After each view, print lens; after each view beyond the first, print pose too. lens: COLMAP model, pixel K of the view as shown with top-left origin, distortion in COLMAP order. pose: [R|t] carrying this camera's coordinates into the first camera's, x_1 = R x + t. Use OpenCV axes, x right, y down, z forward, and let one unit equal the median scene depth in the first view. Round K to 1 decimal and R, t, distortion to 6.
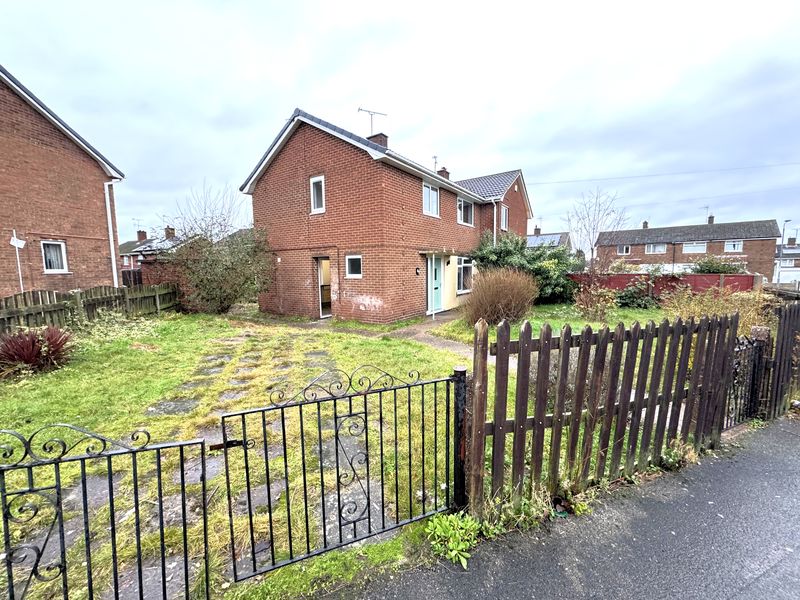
lens RADIAL K [[318.3, 0, 396.3], [0, 318.3, 301.1], [0, 0, 1]] dist [-0.001316, -0.000229]
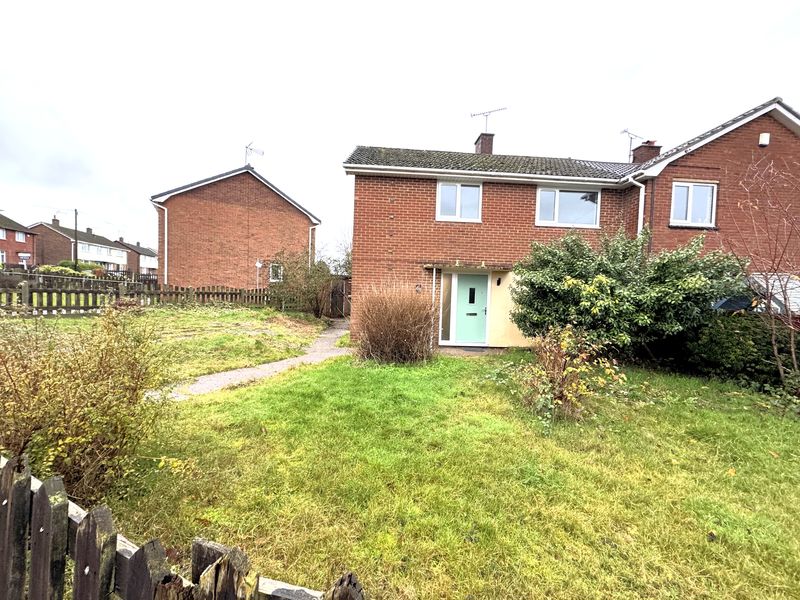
lens RADIAL K [[318.3, 0, 396.3], [0, 318.3, 301.1], [0, 0, 1]] dist [-0.001316, -0.000229]
pose [[0.594694, 0.069903, -0.800907, 0.644250], [-0.125984, 0.992008, -0.006964, -0.046221], [0.794019, 0.105043, 0.598748, 0.414842]]
